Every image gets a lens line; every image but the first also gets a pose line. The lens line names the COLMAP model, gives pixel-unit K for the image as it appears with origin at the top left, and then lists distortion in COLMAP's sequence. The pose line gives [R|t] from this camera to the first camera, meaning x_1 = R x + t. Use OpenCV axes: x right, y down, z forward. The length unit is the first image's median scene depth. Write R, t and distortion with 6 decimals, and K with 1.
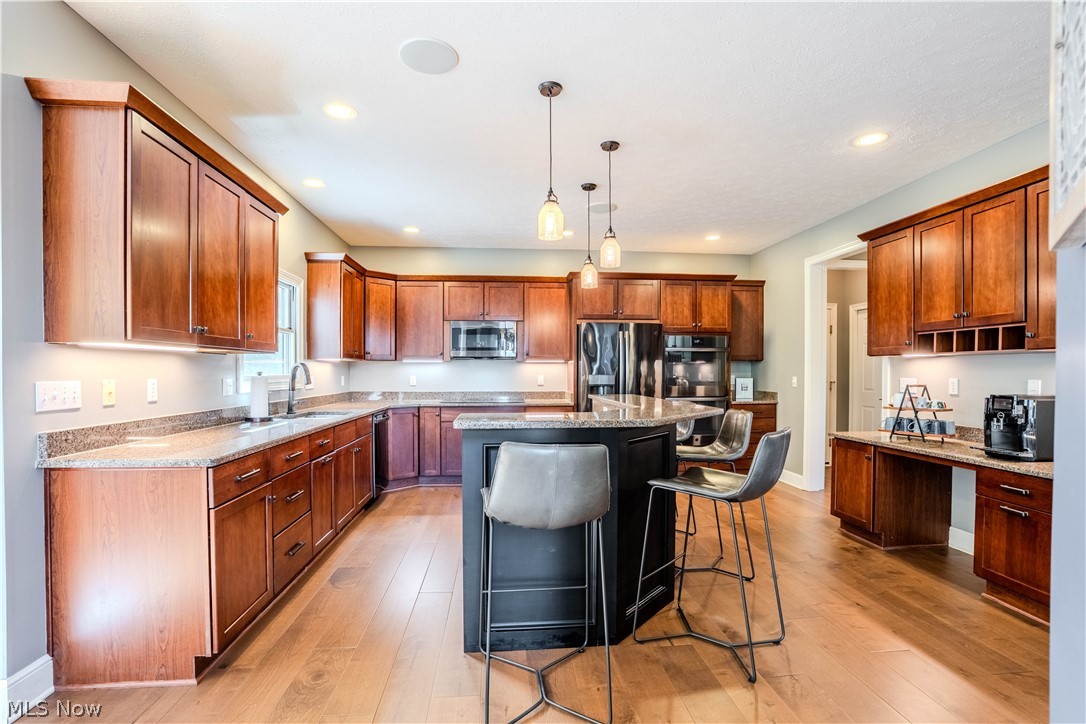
lens RADIAL K [[504.0, 0, 541.3], [0, 504.0, 370.2], [0, 0, 1]] dist [-0.053621, 0.013981]
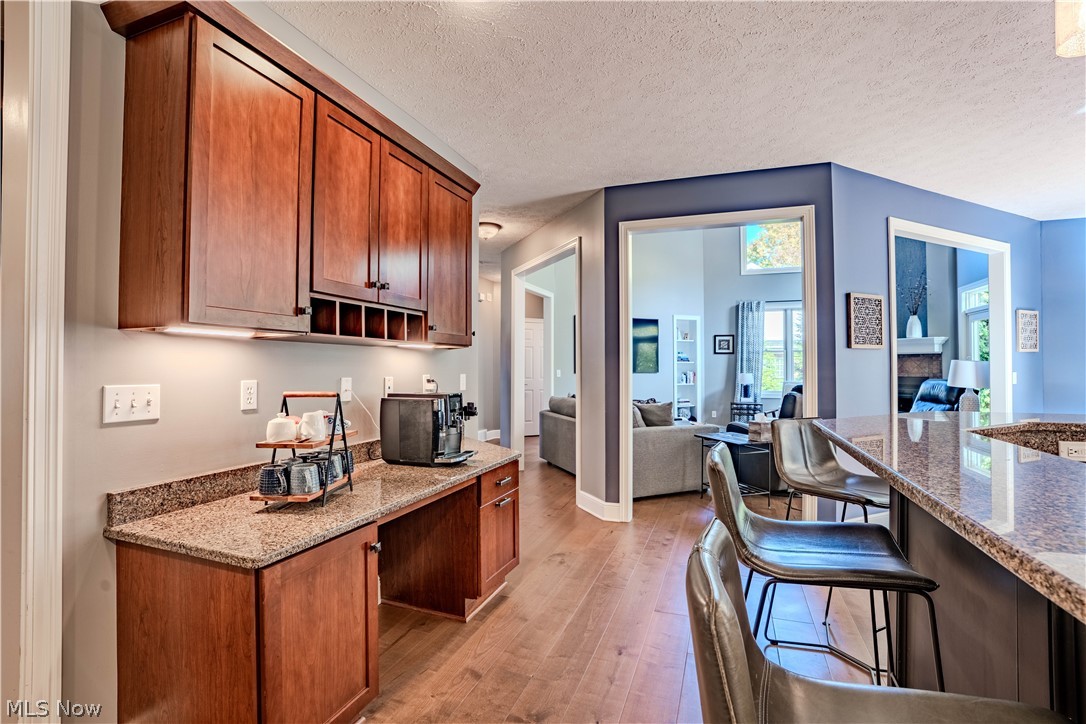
lens RADIAL K [[504.0, 0, 546.8], [0, 504.0, 364.5], [0, 0, 1]] dist [-0.053621, 0.013981]
pose [[-0.907430, 0.002374, 0.420196, 0.335779], [-0.000275, 0.999980, -0.006244, 0.002991], [-0.420202, -0.005781, -0.907412, 1.472299]]
